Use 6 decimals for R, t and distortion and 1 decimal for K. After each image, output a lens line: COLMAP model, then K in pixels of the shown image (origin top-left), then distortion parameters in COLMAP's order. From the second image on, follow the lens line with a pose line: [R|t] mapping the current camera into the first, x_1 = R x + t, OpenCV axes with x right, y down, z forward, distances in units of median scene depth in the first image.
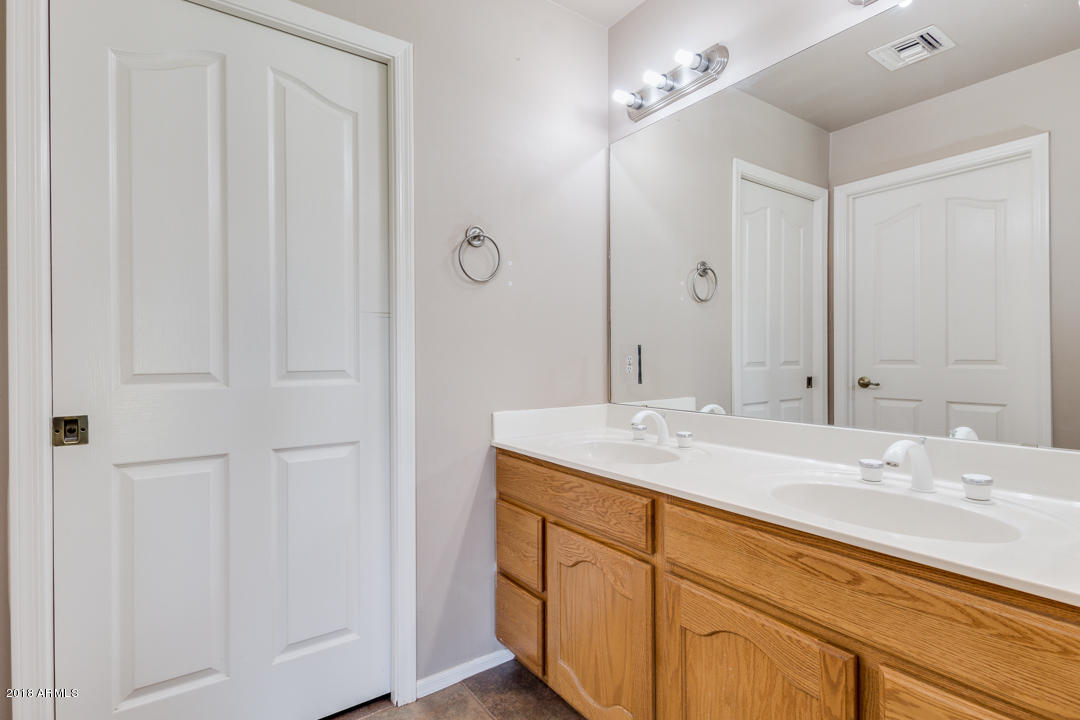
lens RADIAL K [[521.1, 0, 540.1], [0, 521.1, 354.6], [0, 0, 1]] dist [-0.000159, 0.000296]
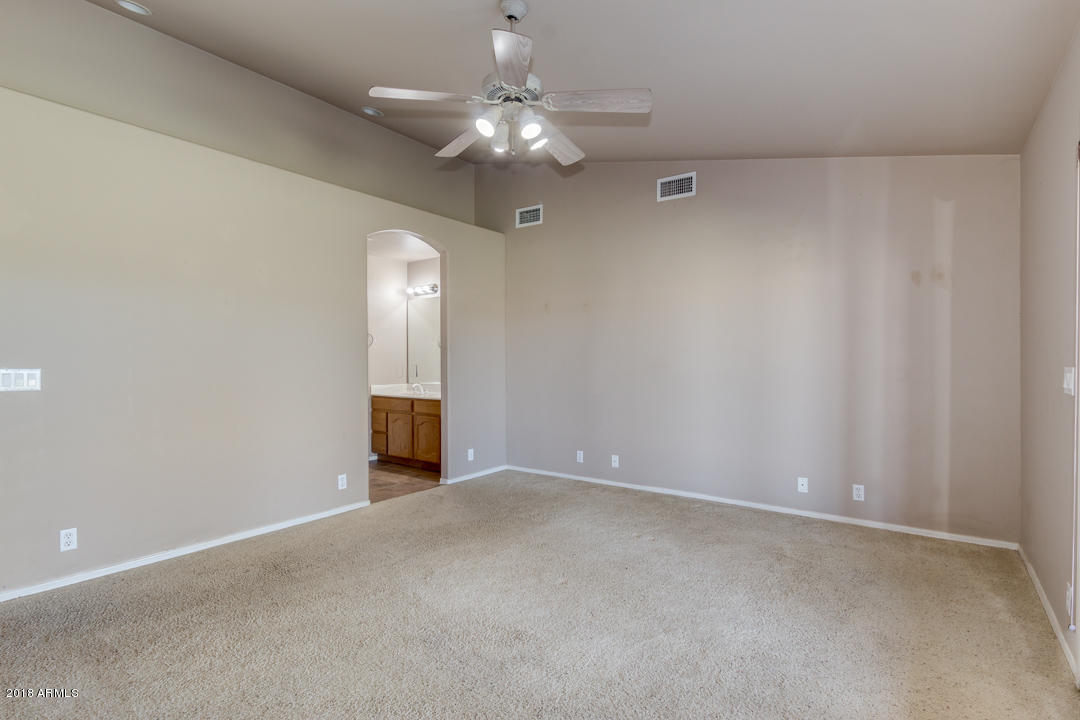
lens RADIAL K [[521.1, 0, 549.1], [0, 521.1, 363.2], [0, 0, 1]] dist [-0.000159, 0.000296]
pose [[0.947264, -0.002297, 0.320445, -0.088631], [0.001070, 0.999991, 0.004005, -0.053666], [-0.320452, -0.003451, 0.947259, -2.908973]]
